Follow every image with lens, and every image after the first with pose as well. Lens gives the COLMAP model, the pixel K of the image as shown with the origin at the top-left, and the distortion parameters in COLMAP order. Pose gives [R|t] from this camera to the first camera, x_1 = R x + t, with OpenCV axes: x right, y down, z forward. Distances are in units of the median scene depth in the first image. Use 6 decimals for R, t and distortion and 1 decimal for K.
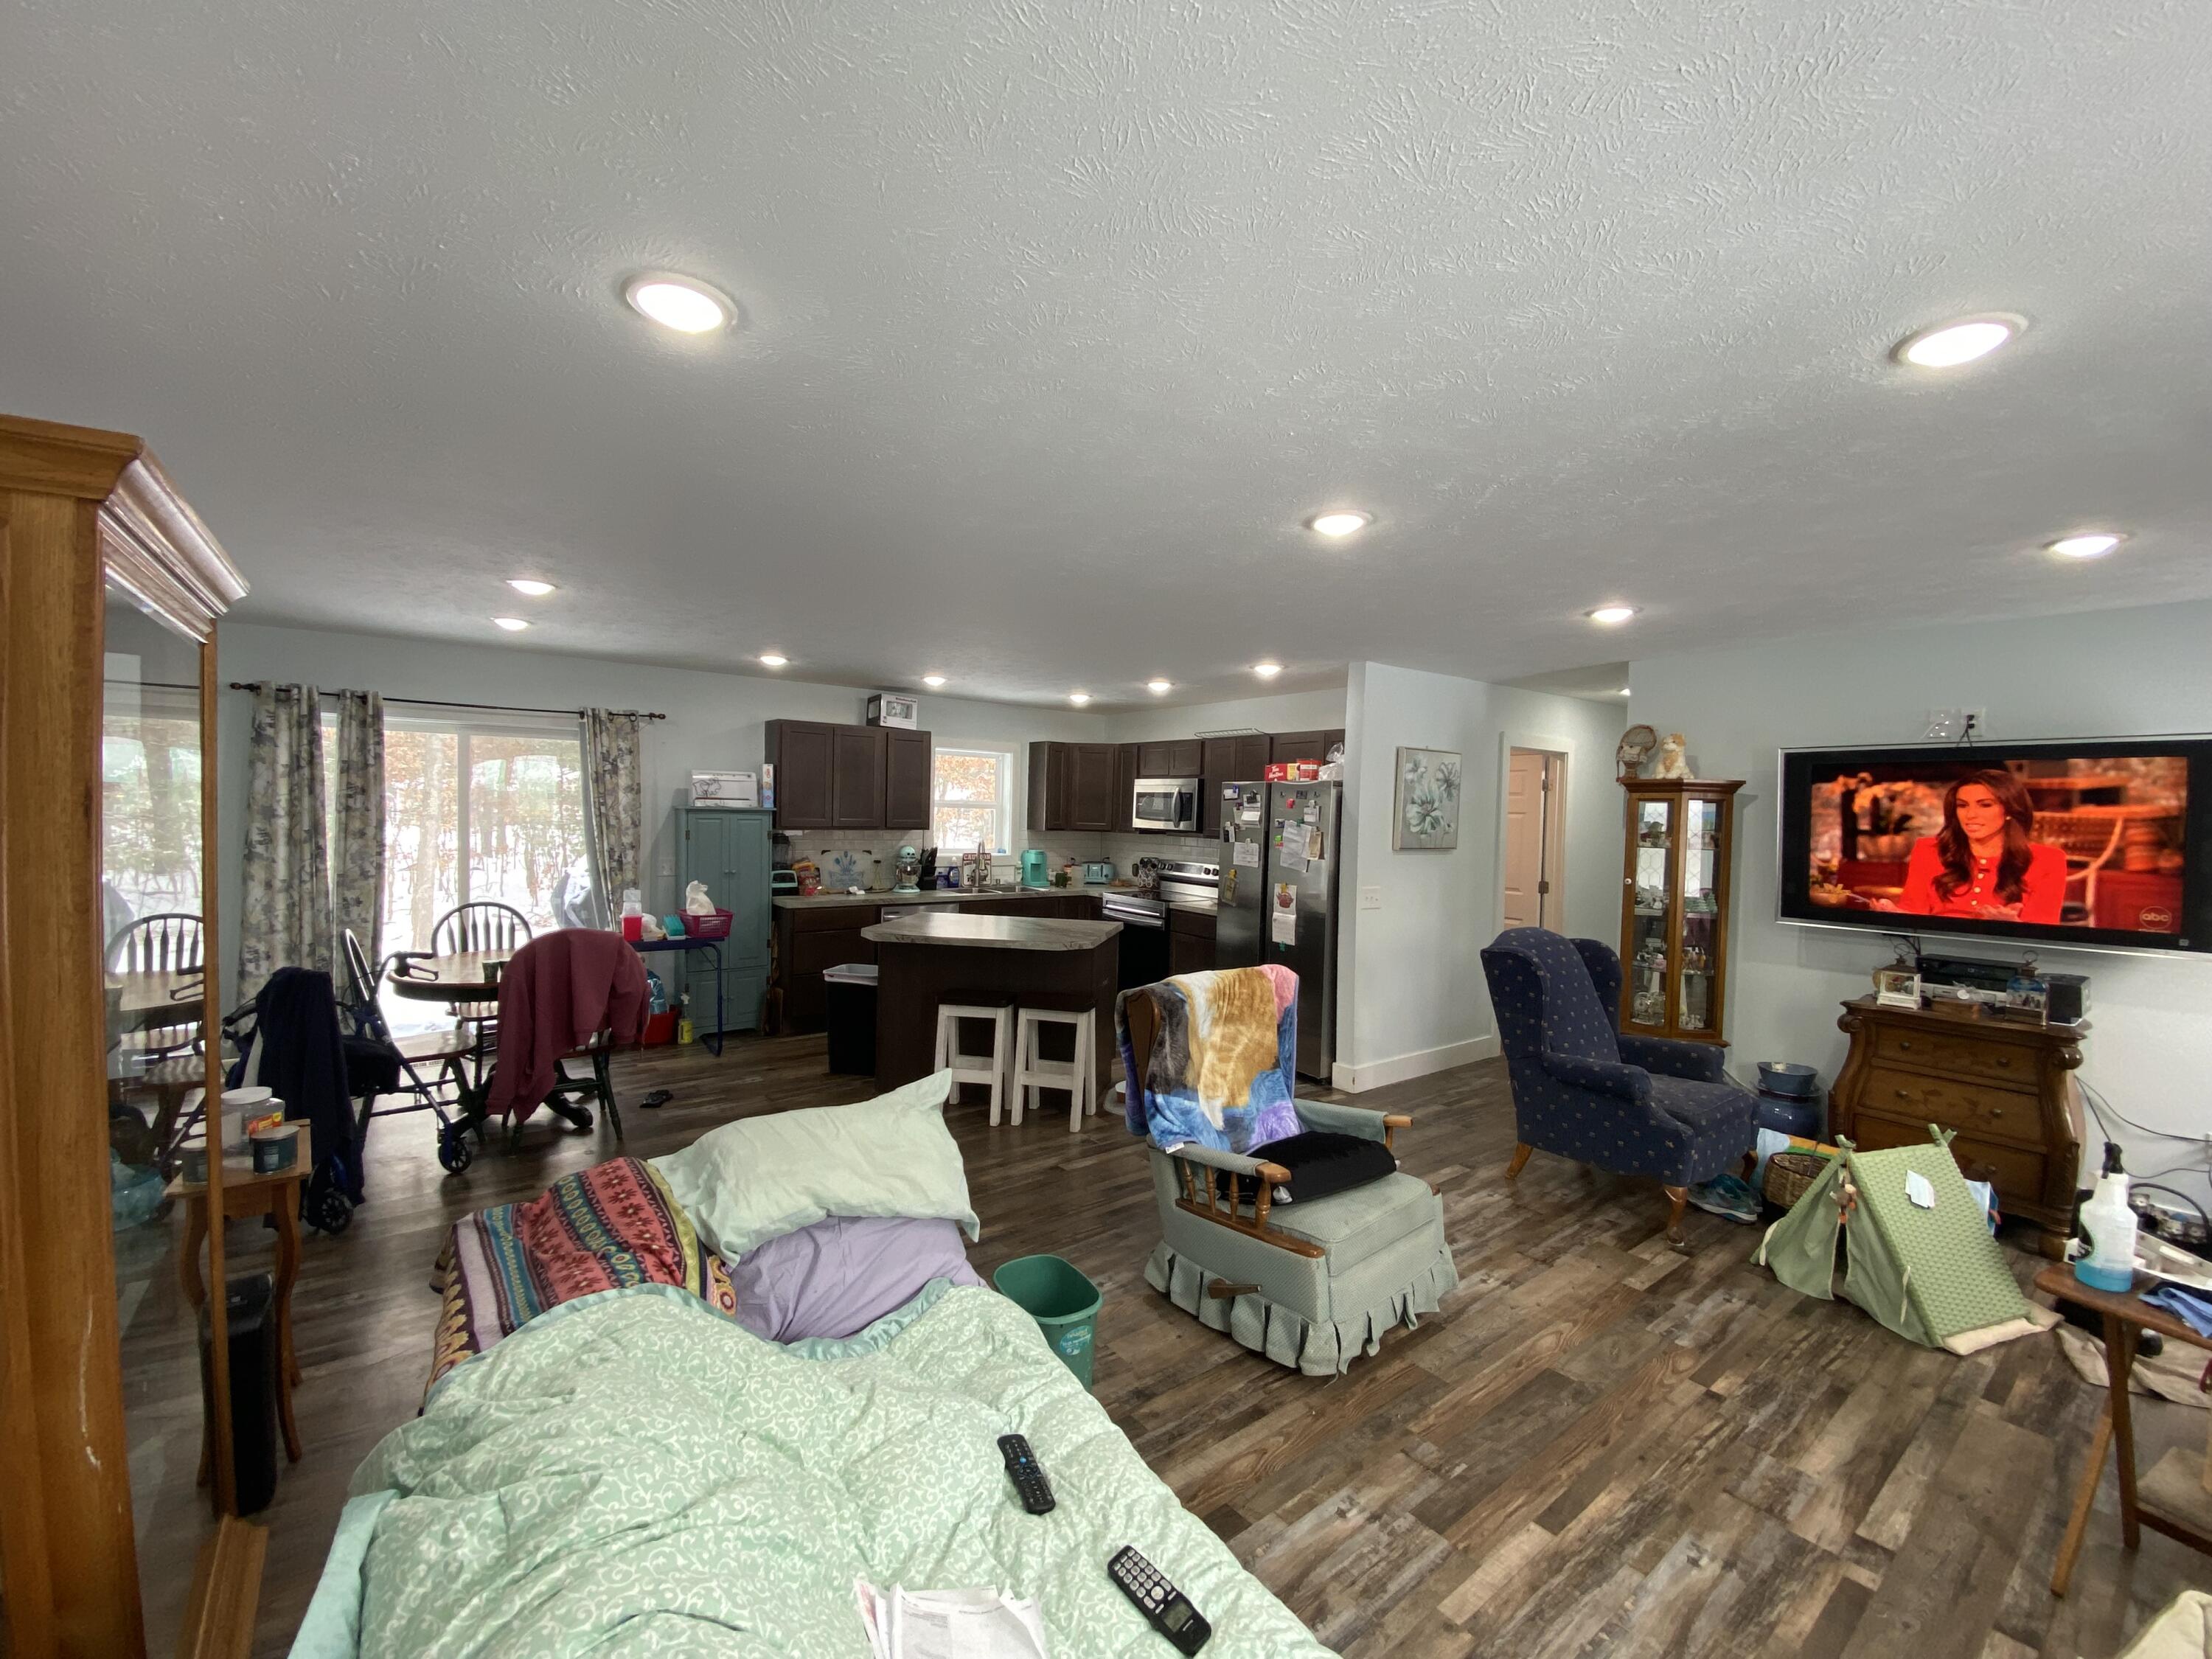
lens RADIAL K [[901.6, 0, 1109.2], [0, 901.6, 830.0], [0, 0, 1]] dist [0.010272, -0.012708]
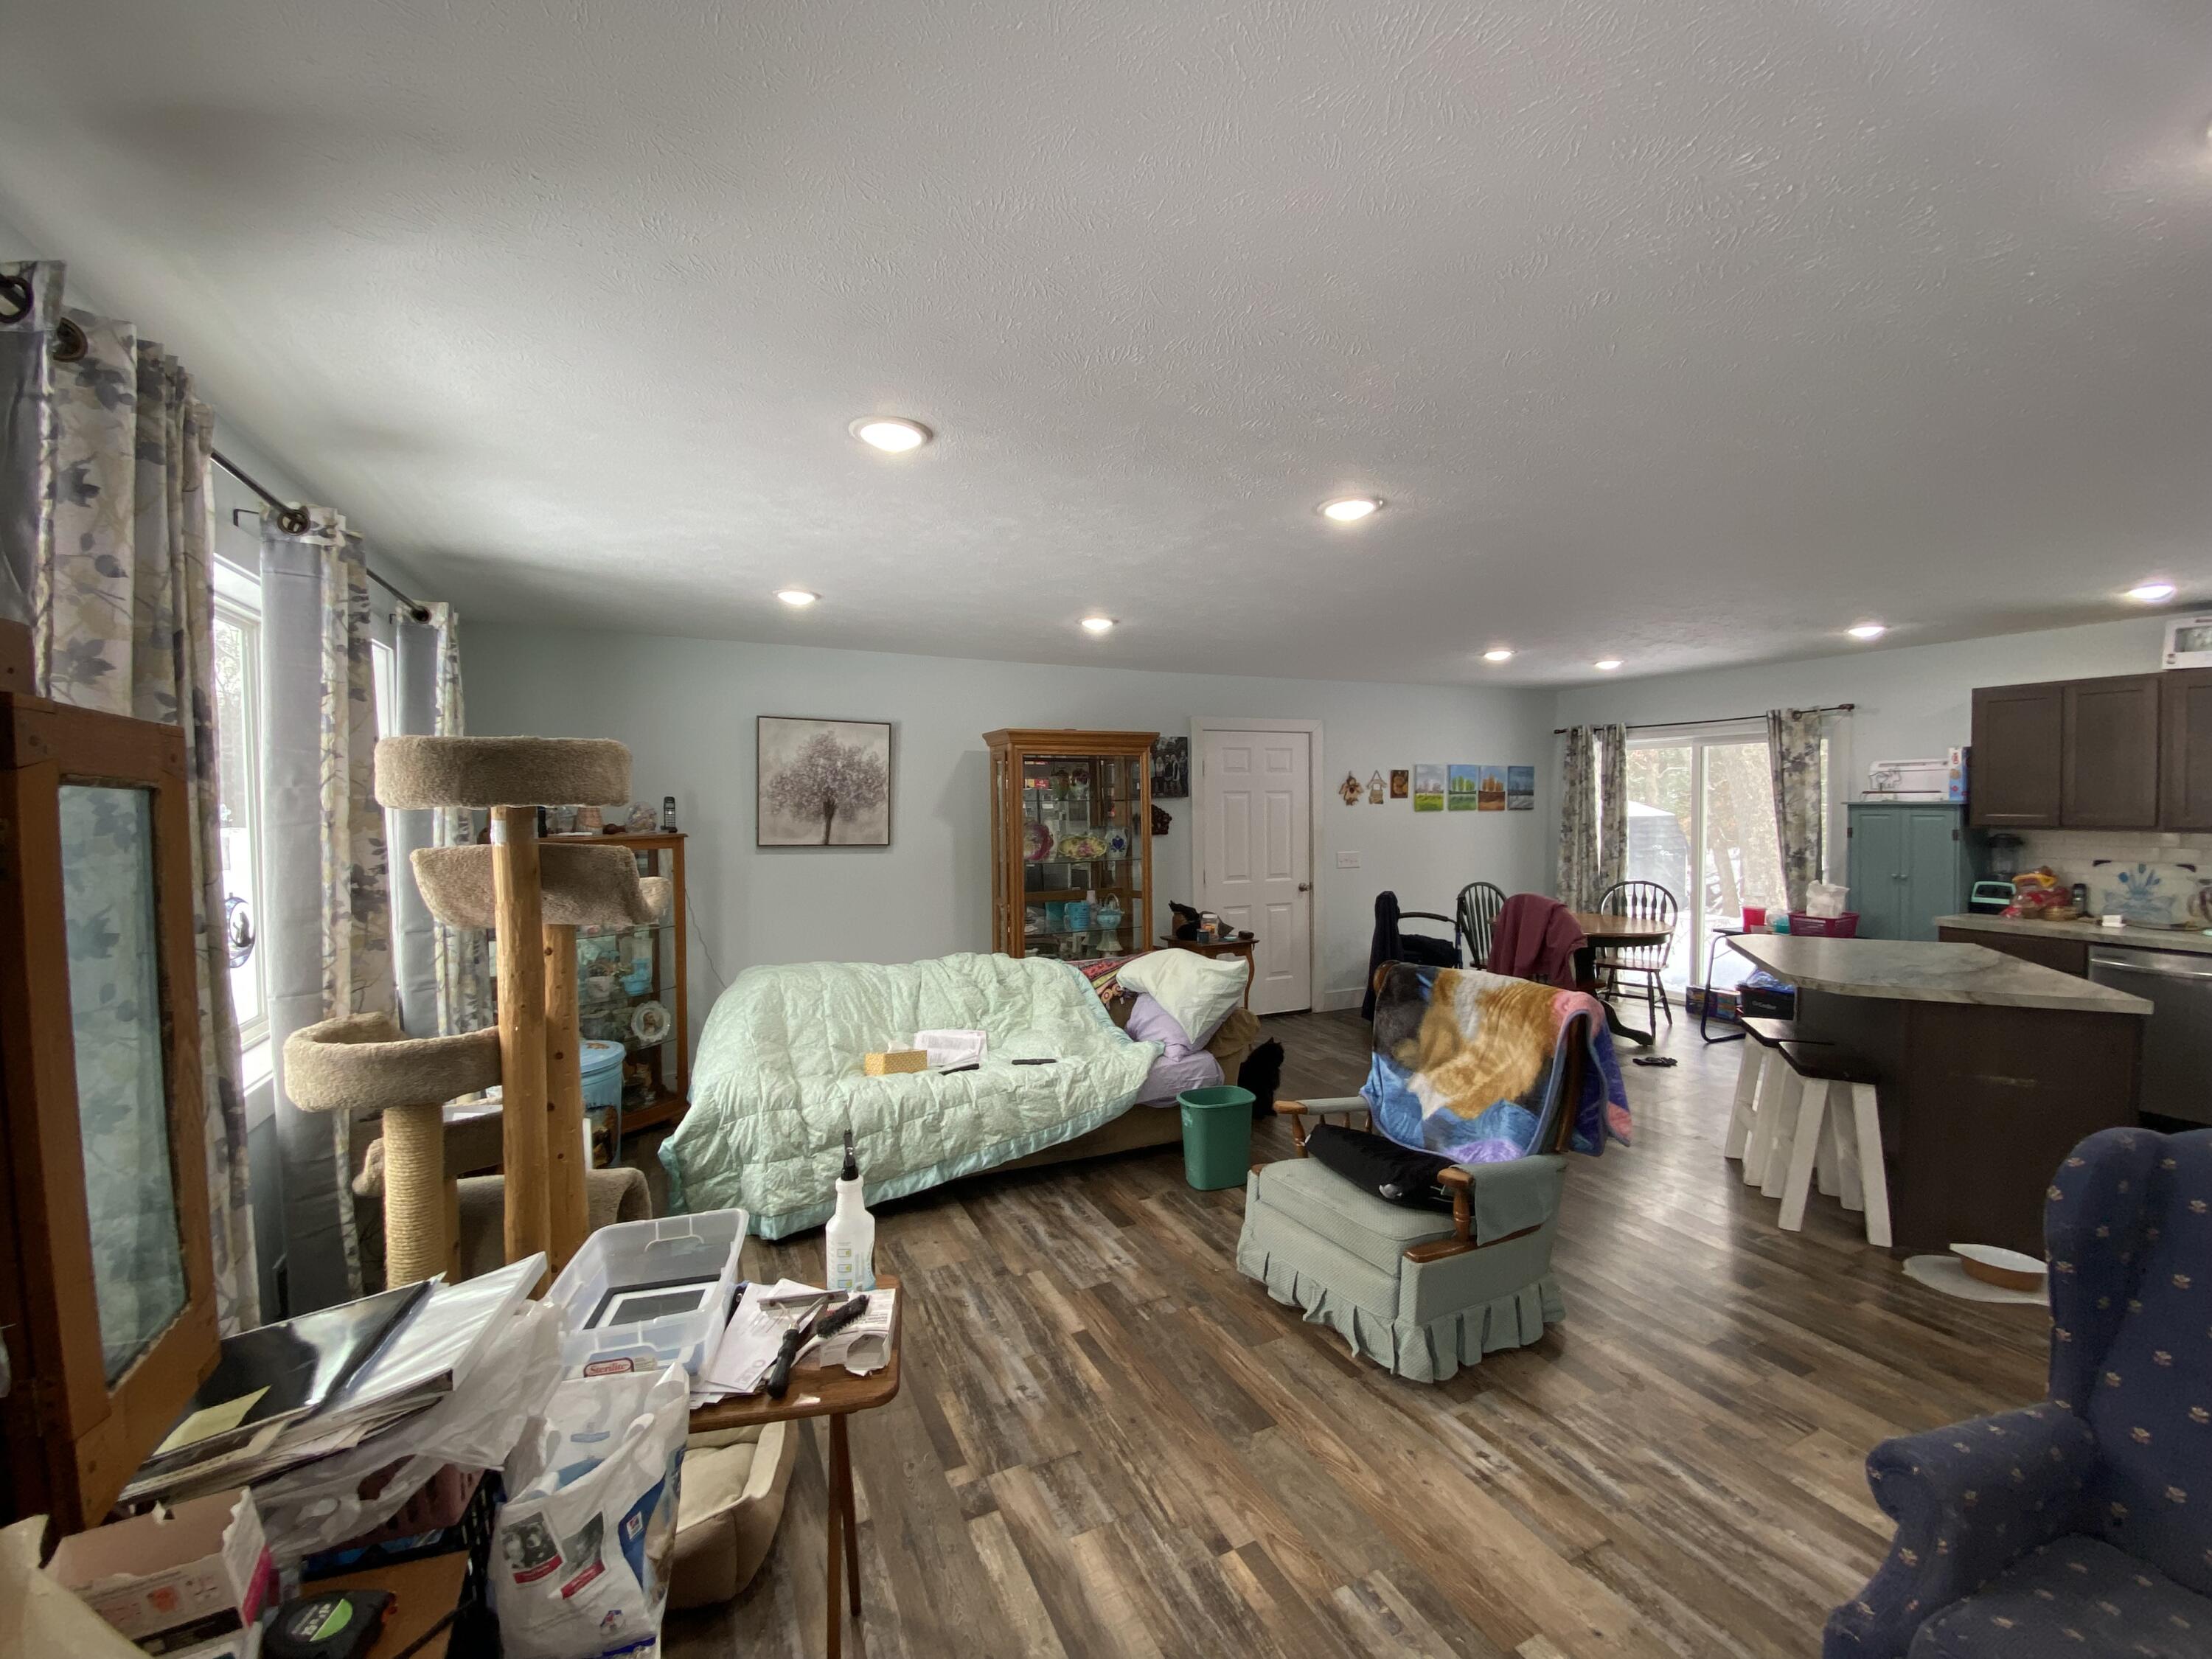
lens RADIAL K [[901.6, 0, 1119.8], [0, 901.6, 847.8], [0, 0, 1]] dist [0.010272, -0.012708]
pose [[-0.195347, 0.029361, -0.980295, 0.634510], [-0.016925, 0.999302, 0.033303, 0.003088], [0.980588, 0.023097, -0.194713, 0.468307]]
